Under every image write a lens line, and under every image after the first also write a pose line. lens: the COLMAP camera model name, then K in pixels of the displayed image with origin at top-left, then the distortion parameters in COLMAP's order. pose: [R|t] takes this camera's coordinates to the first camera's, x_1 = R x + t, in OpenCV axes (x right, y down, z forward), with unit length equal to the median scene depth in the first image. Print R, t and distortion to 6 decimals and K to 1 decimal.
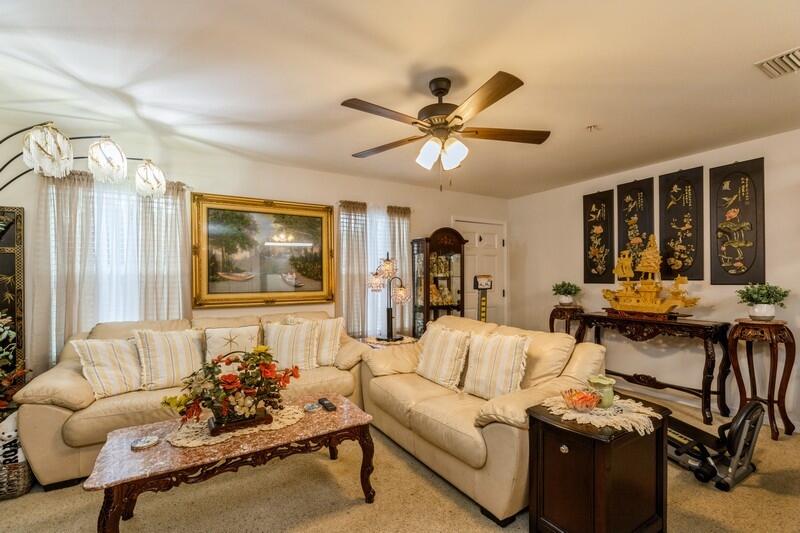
lens RADIAL K [[361.0, 0, 400.7], [0, 361.0, 279.3], [0, 0, 1]] dist [0.000911, -0.000017]
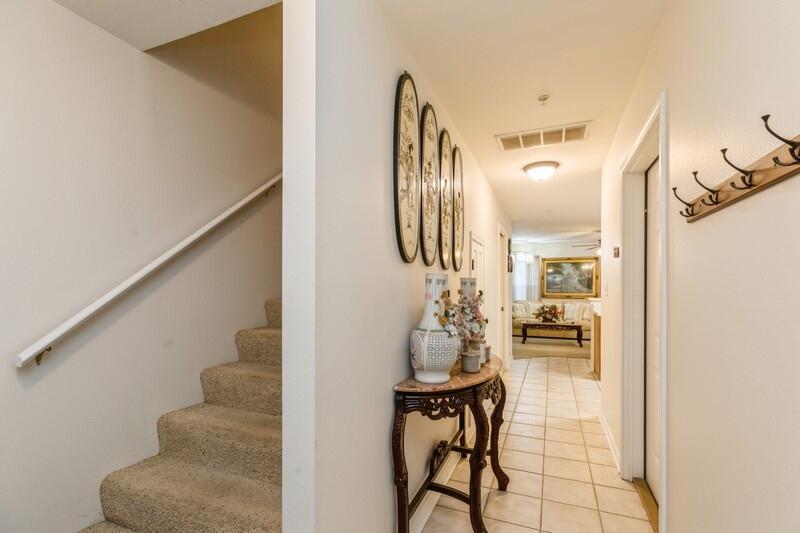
lens RADIAL K [[361.0, 0, 400.7], [0, 361.0, 279.3], [0, 0, 1]] dist [0.000911, -0.000017]
pose [[0.595508, -0.006901, -0.803320, 1.068173], [-0.015202, 0.999687, -0.019857, 0.007939], [0.803205, 0.024037, 0.595217, -1.621152]]
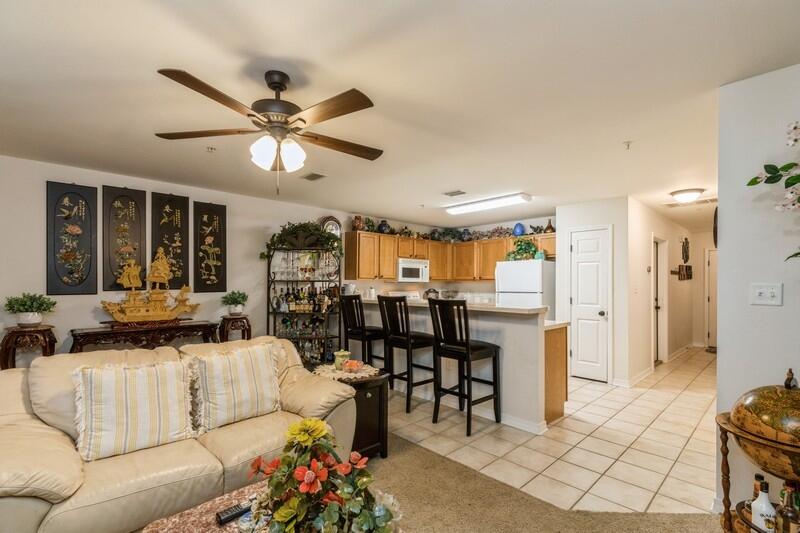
lens RADIAL K [[368.3, 0, 397.8], [0, 368.3, 282.7], [0, 0, 1]] dist [0.003731, 0.000243]
pose [[-0.225299, 0.006976, 0.974265, -0.550919], [0.003276, 0.999974, -0.006402, -0.009592], [-0.974284, 0.001749, -0.225316, 0.581308]]
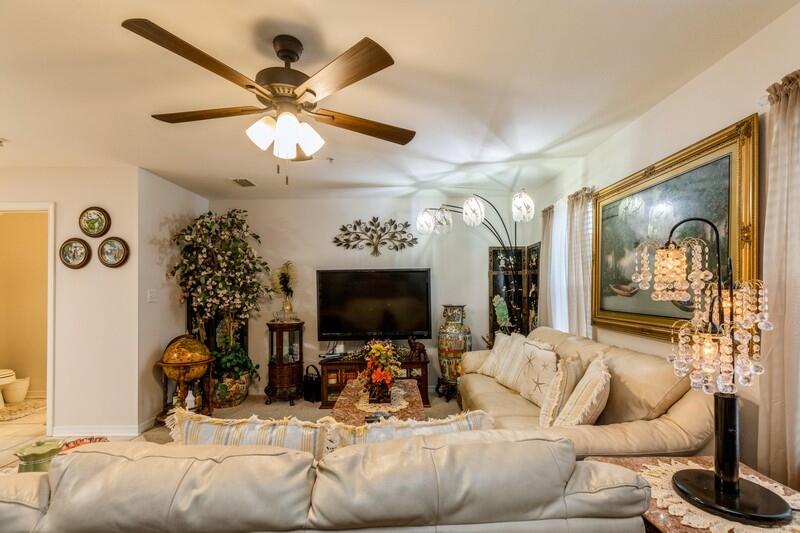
lens RADIAL K [[372.7, 0, 397.2], [0, 372.7, 288.0], [0, 0, 1]] dist [0.005041, 0.000277]
pose [[-0.511131, 0.006595, -0.859477, 0.431413], [0.004878, 0.999977, 0.004771, -0.017187], [0.859489, -0.001754, -0.511152, 1.016662]]
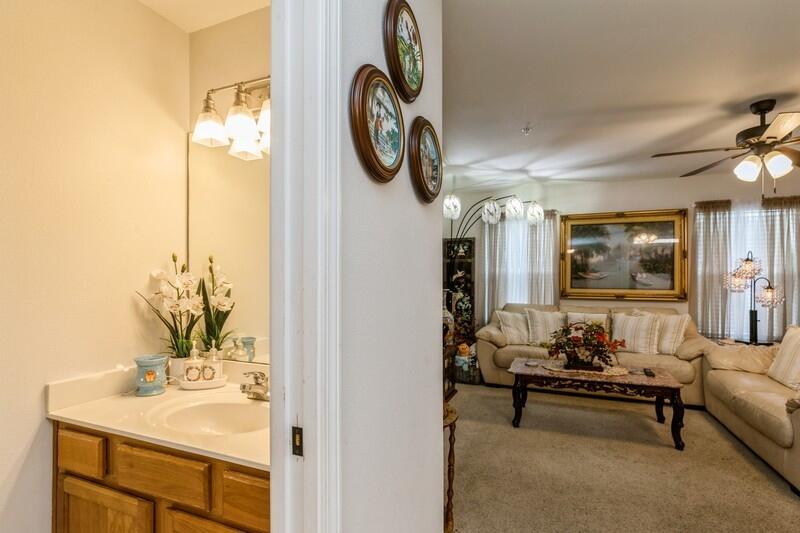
lens RADIAL K [[392.6, 0, 405.2], [0, 392.6, 275.0], [0, 0, 1]] dist [0.000462, -0.000617]
pose [[0.605156, 0.005760, -0.796086, 0.258804], [-0.012619, 0.999918, -0.002357, 0.001808], [0.796007, 0.011472, 0.605179, -0.382418]]
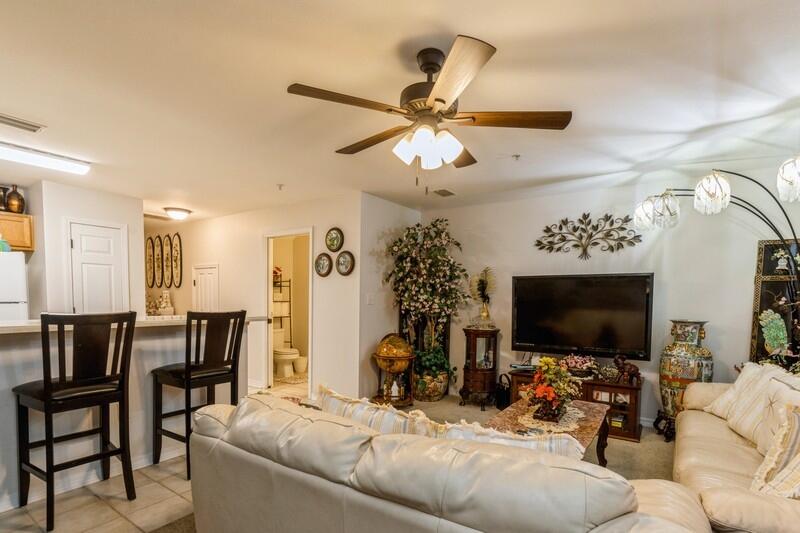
lens RADIAL K [[392.9, 0, 407.5], [0, 392.9, 321.6], [0, 0, 1]] dist [-0.000233, 0.000489]
pose [[-0.902384, 0.020730, -0.430434, 0.341672], [-0.011704, 0.997295, 0.072566, -0.014968], [0.430774, 0.070520, -0.899700, 1.140903]]
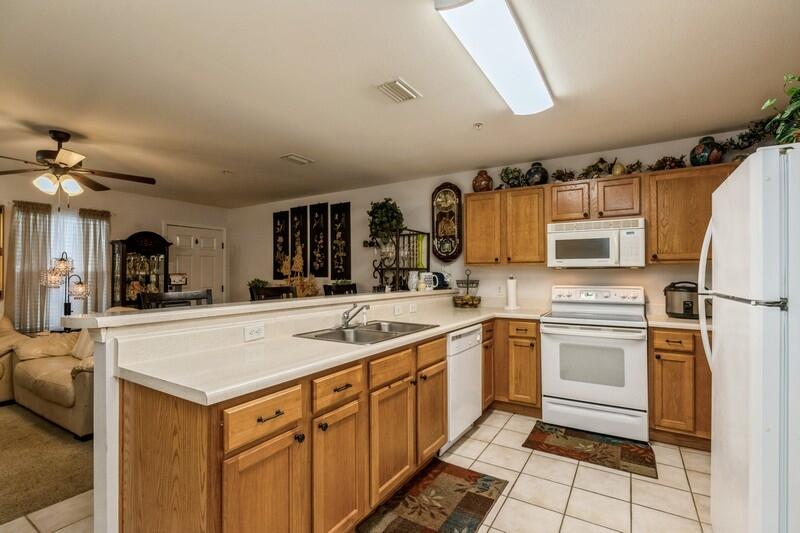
lens RADIAL K [[368.7, 0, 403.8], [0, 368.7, 267.9], [0, 0, 1]] dist [-0.006067, -0.000242]
pose [[0.885724, 0.009561, 0.464113, 0.395562], [0.001197, 0.999738, -0.022878, -0.000280], [-0.464210, 0.020819, 0.885480, -0.520126]]
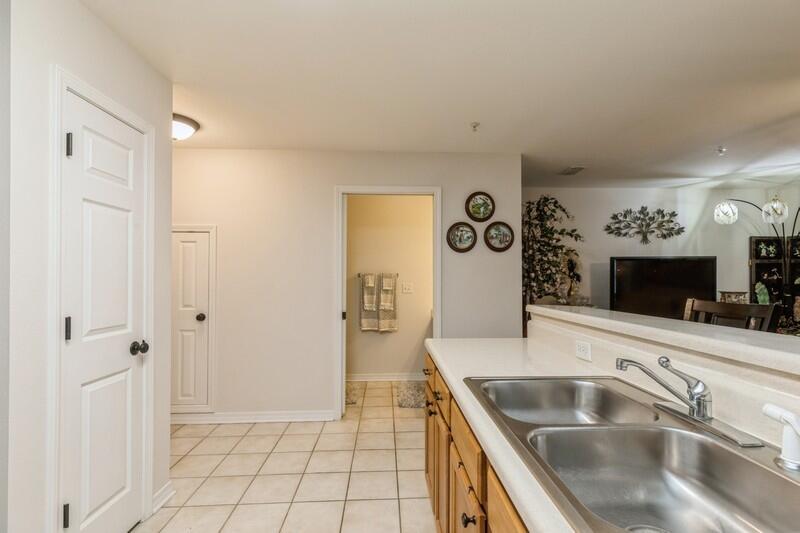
lens RADIAL K [[365.1, 0, 400.0], [0, 365.1, 266.5], [0, 0, 1]] dist [-0.000753, -0.000645]
pose [[-0.470285, -0.021060, -0.882263, 0.957033], [-0.004085, 0.999756, -0.021687, -0.007428], [0.882505, -0.006595, -0.470257, 0.091127]]
